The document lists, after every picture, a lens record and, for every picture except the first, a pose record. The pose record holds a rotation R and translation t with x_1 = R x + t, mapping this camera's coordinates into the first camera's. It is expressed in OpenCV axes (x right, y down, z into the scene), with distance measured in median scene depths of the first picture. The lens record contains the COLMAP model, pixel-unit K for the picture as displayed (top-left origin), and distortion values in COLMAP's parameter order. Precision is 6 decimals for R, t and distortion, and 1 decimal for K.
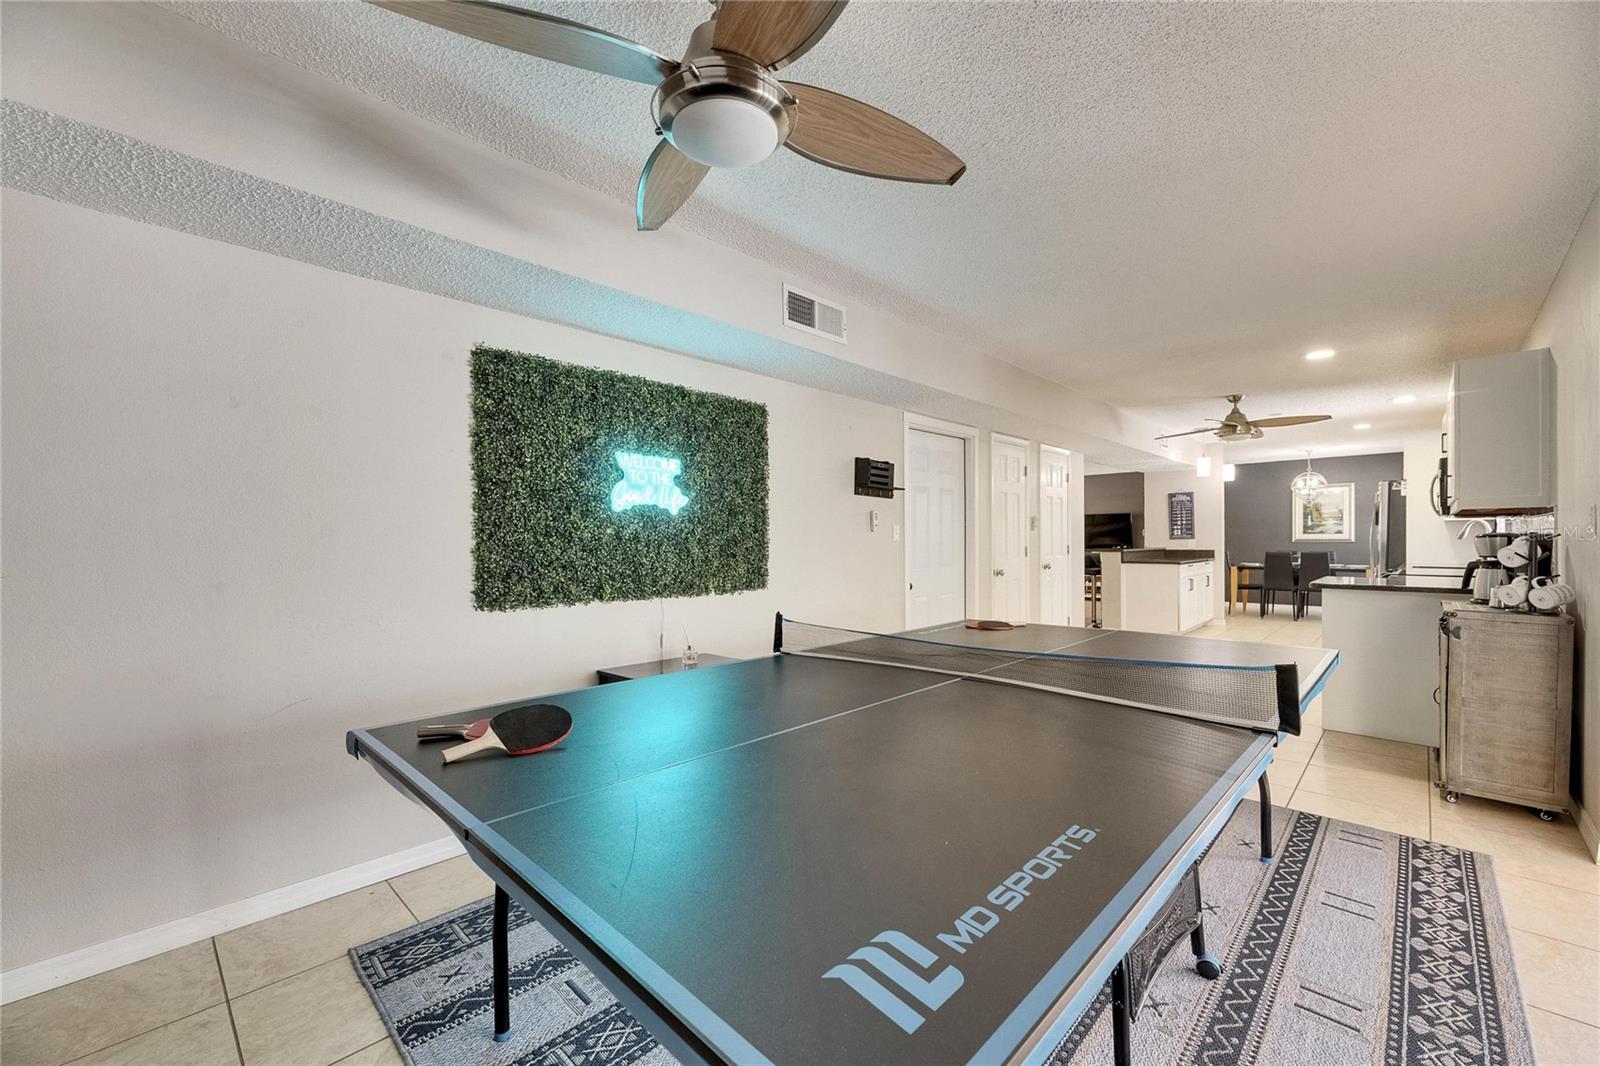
lens RADIAL K [[643.2, 0, 795.2], [0, 643.2, 534.1], [0, 0, 1]] dist [0.008638, -0.002993]
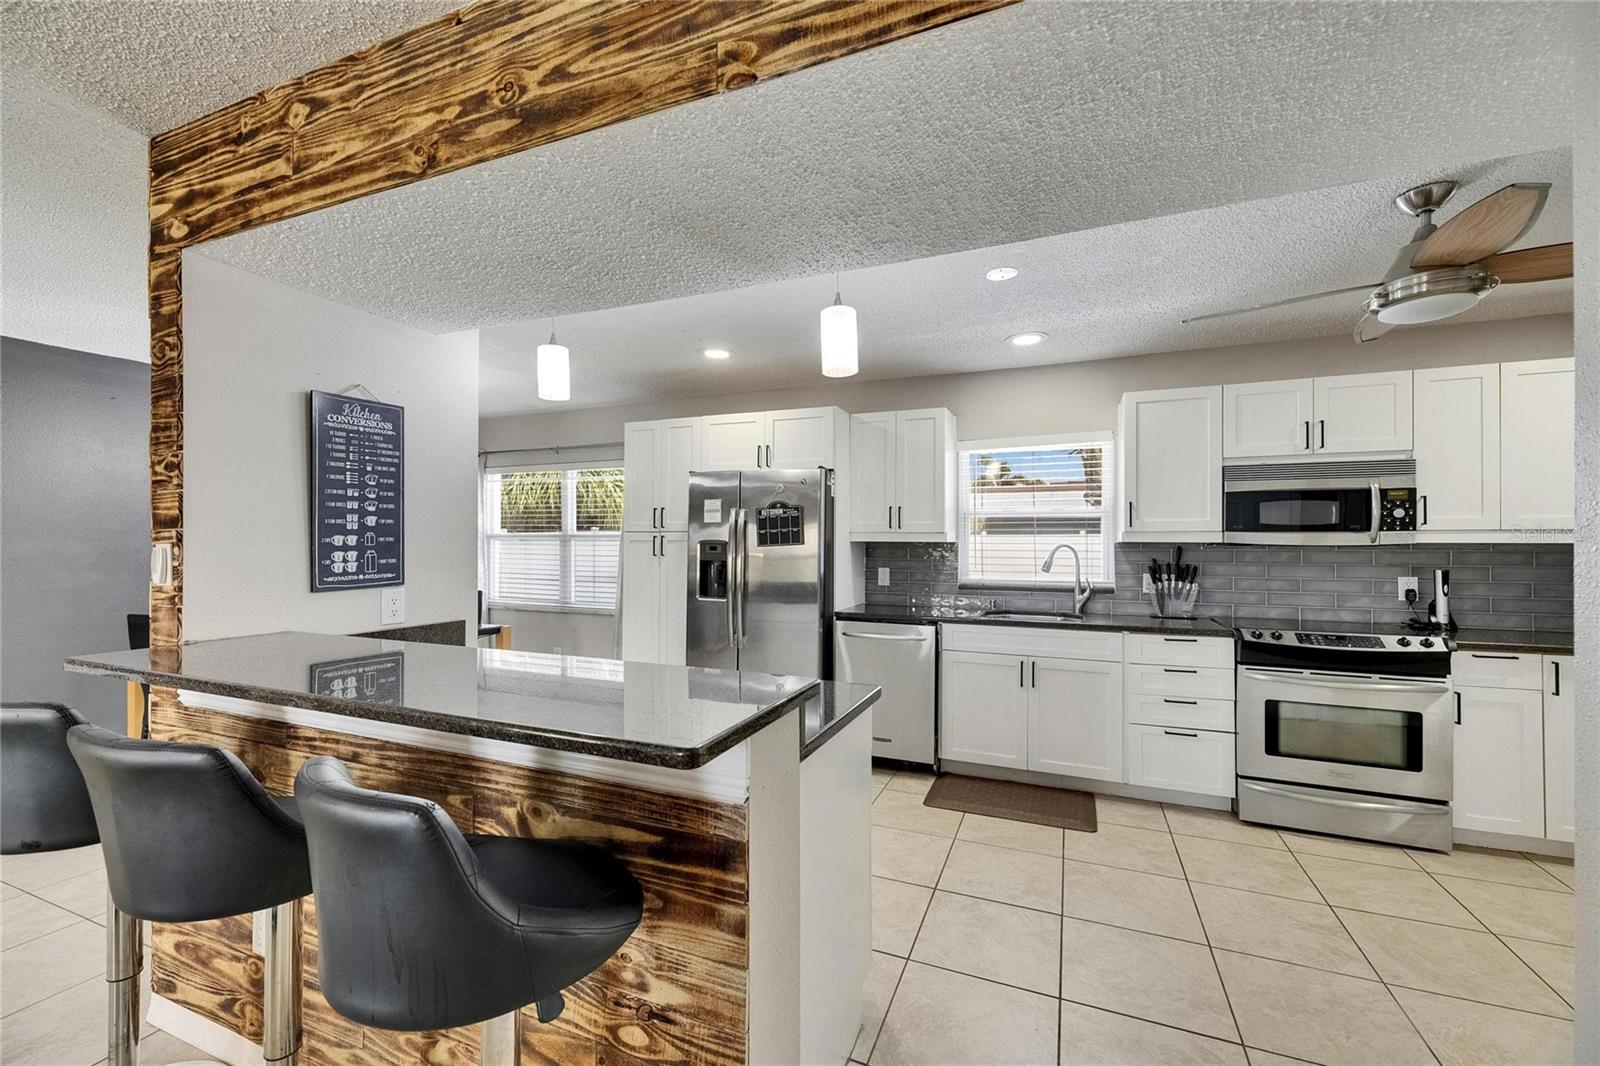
lens RADIAL K [[643.2, 0, 808.3], [0, 643.2, 539.0], [0, 0, 1]] dist [0.008638, -0.002993]
pose [[-0.366945, 0.010934, 0.930178, 0.309747], [-0.008581, 0.999849, -0.015138, -0.008849], [-0.930203, -0.013537, -0.366796, 0.939230]]
